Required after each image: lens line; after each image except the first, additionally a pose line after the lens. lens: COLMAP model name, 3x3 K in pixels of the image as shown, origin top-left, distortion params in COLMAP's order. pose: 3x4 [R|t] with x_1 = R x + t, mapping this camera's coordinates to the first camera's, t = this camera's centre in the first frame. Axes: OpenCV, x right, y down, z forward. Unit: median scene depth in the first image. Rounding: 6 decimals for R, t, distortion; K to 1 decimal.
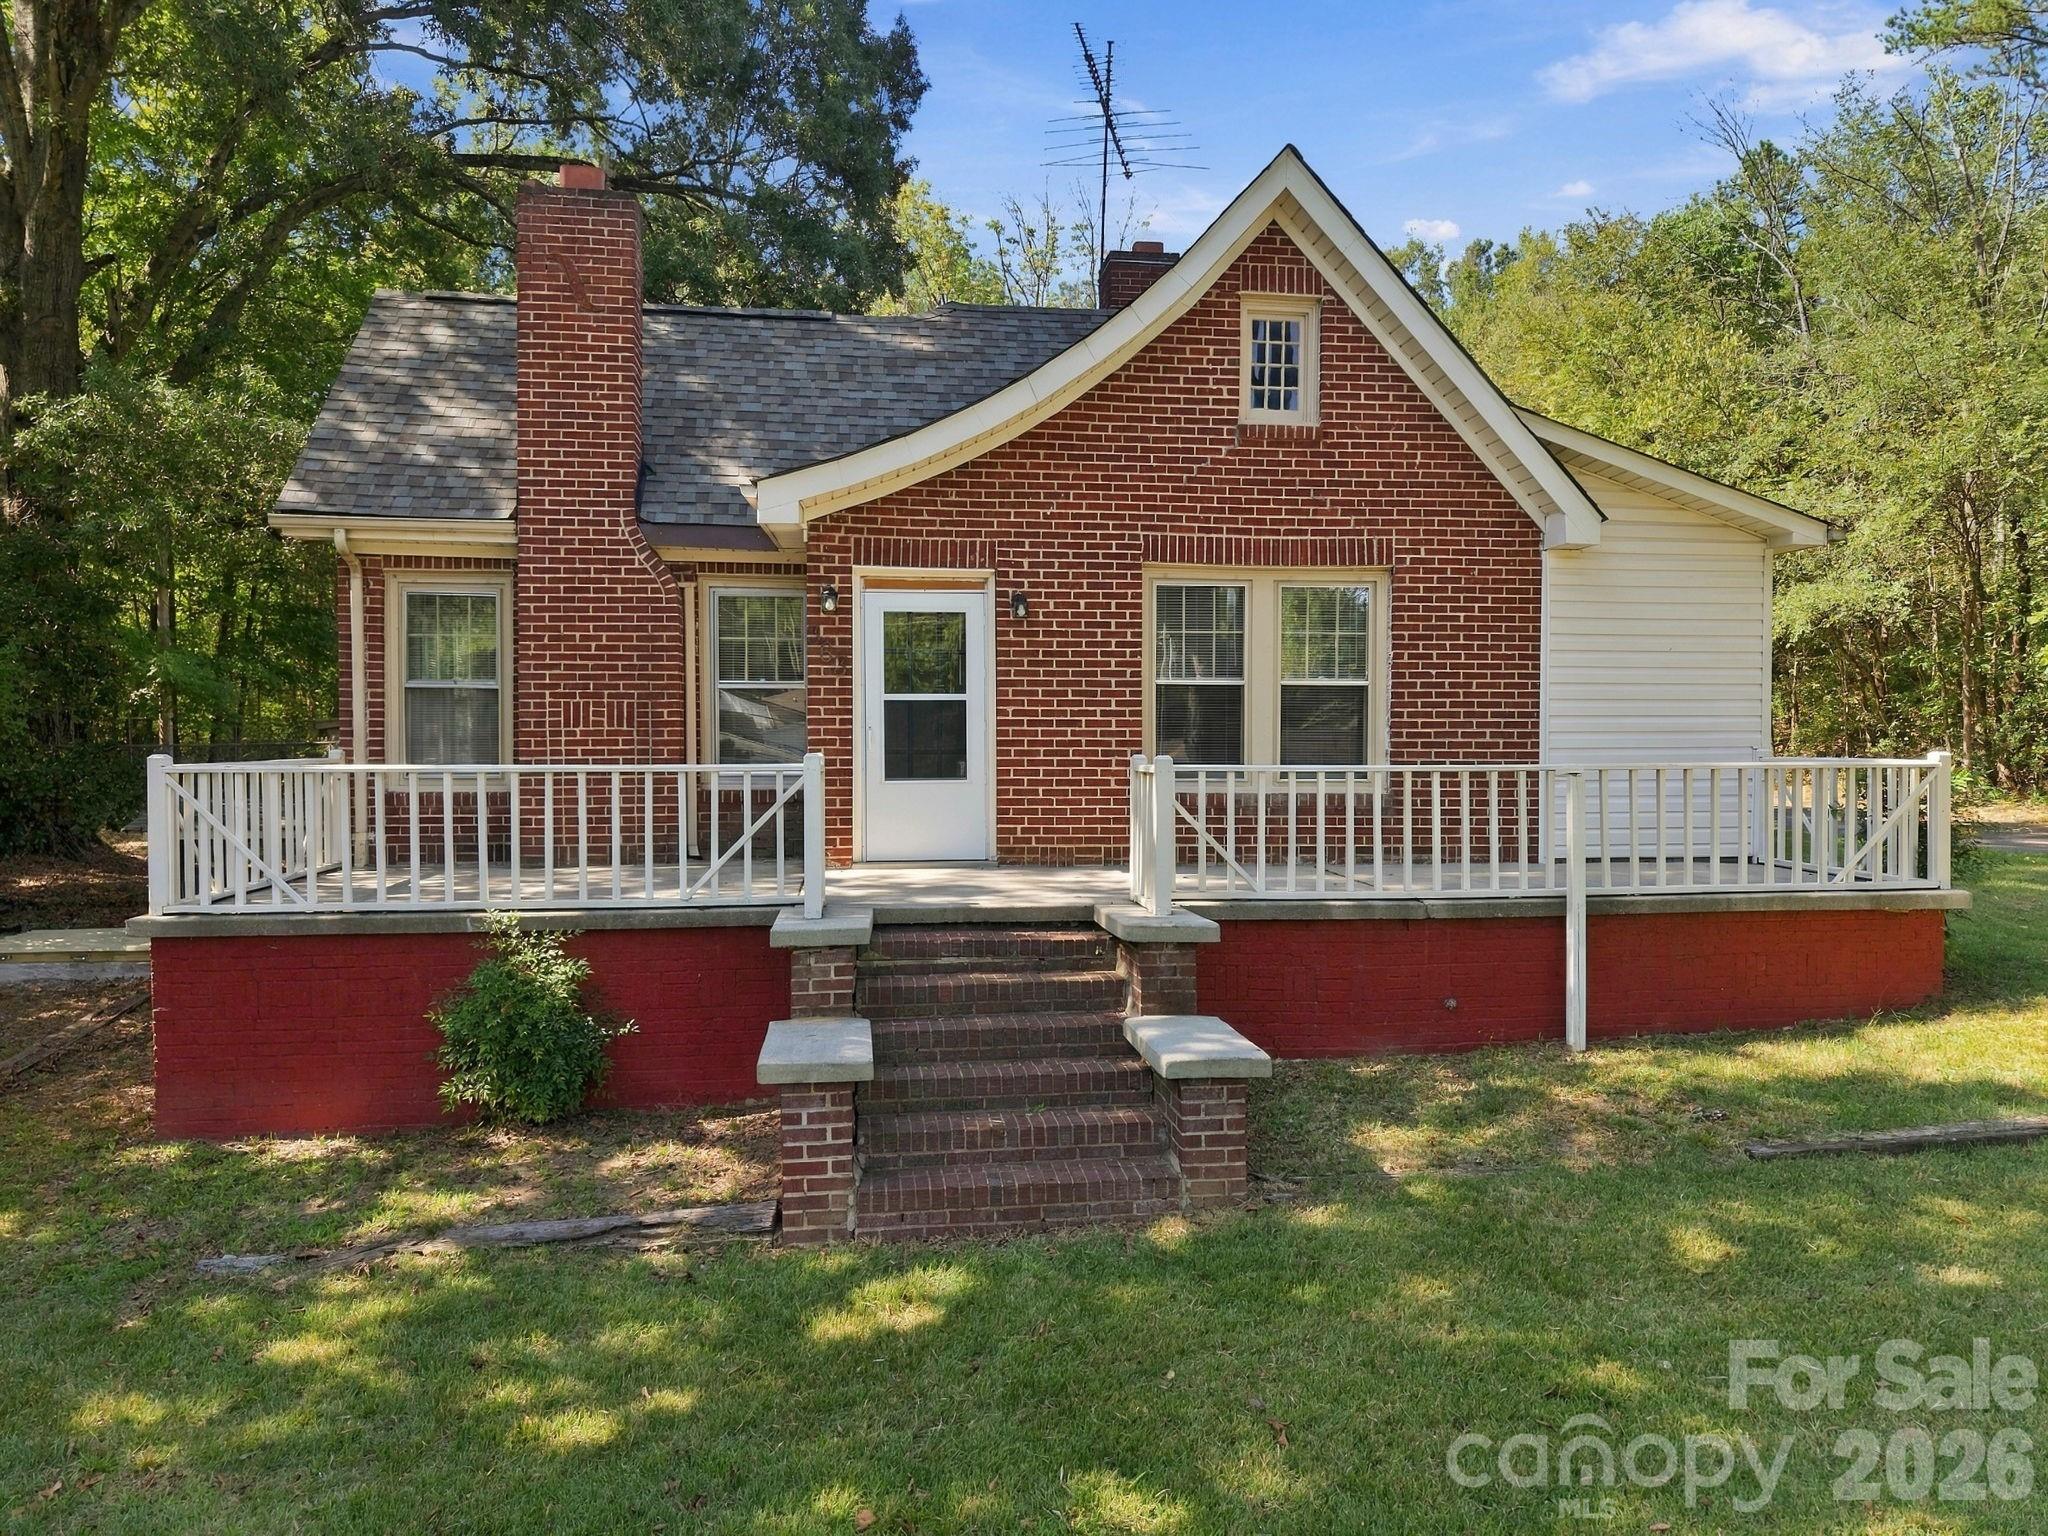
lens RADIAL K [[1496.5, 0, 1024.0], [0, 1496.5, 768.0], [0, 0, 1]] dist [0.090836, -0.000441]
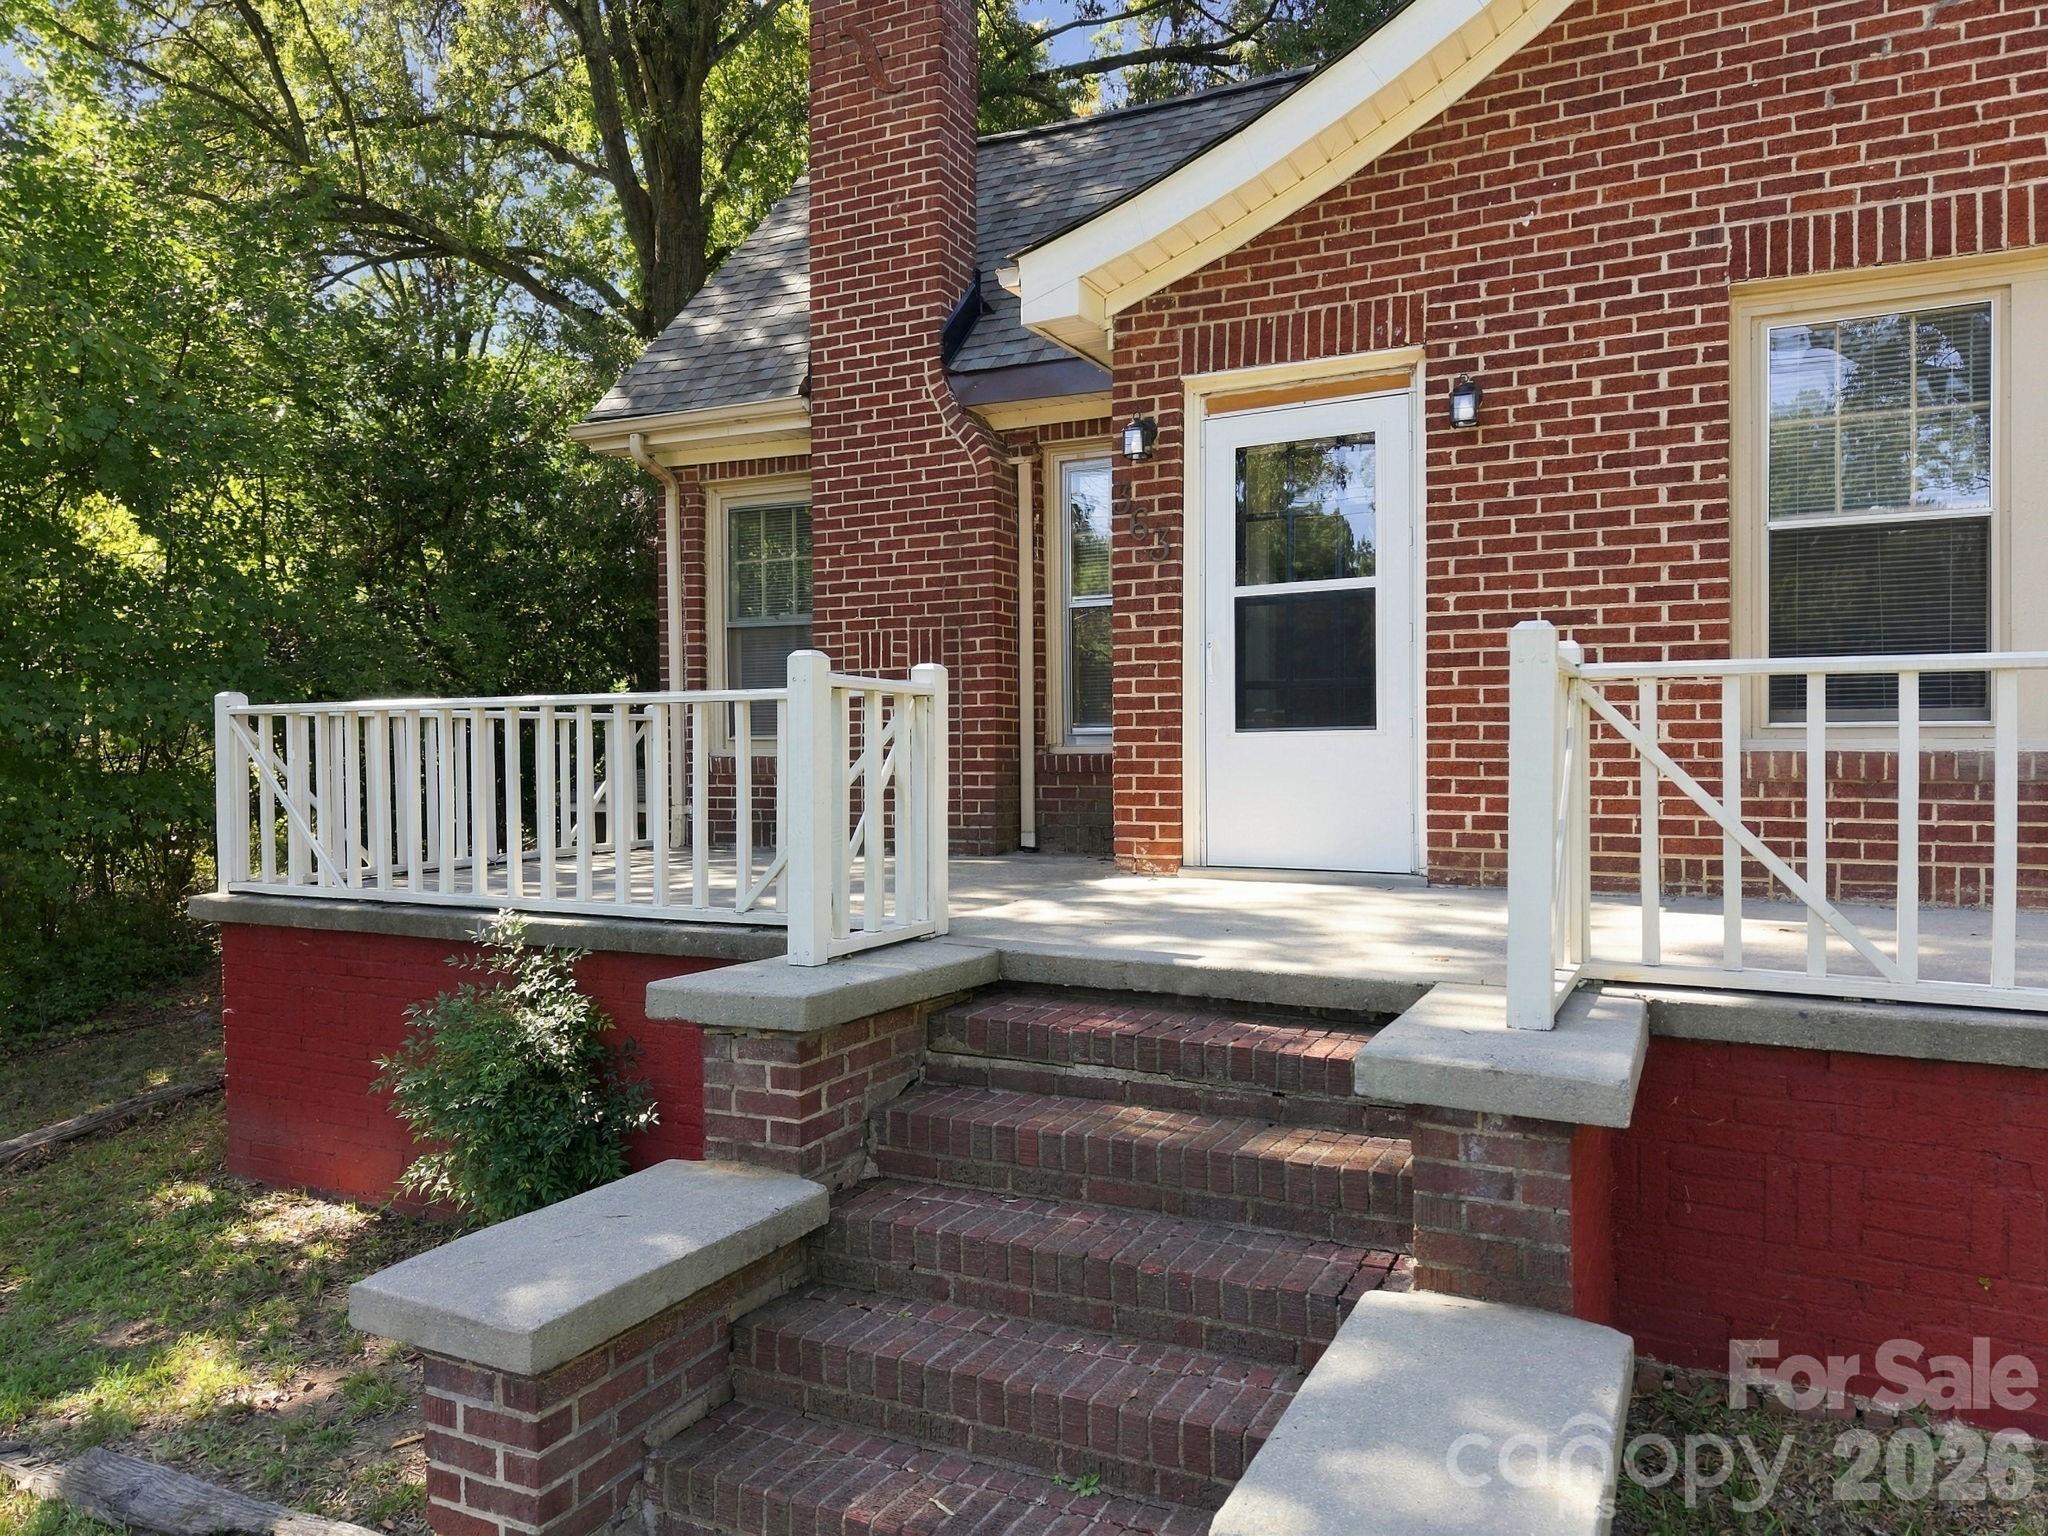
lens RADIAL K [[1386.0, 0, 1023.8], [0, 1386.0, 756.4], [0, 0, 1]] dist [0.059757, -0.090168]
pose [[0.823605, -0.003327, -0.567154, 0.149965], [-0.006658, 0.999857, -0.015533, 0.027253], [0.567124, 0.016570, 0.823465, 0.496873]]
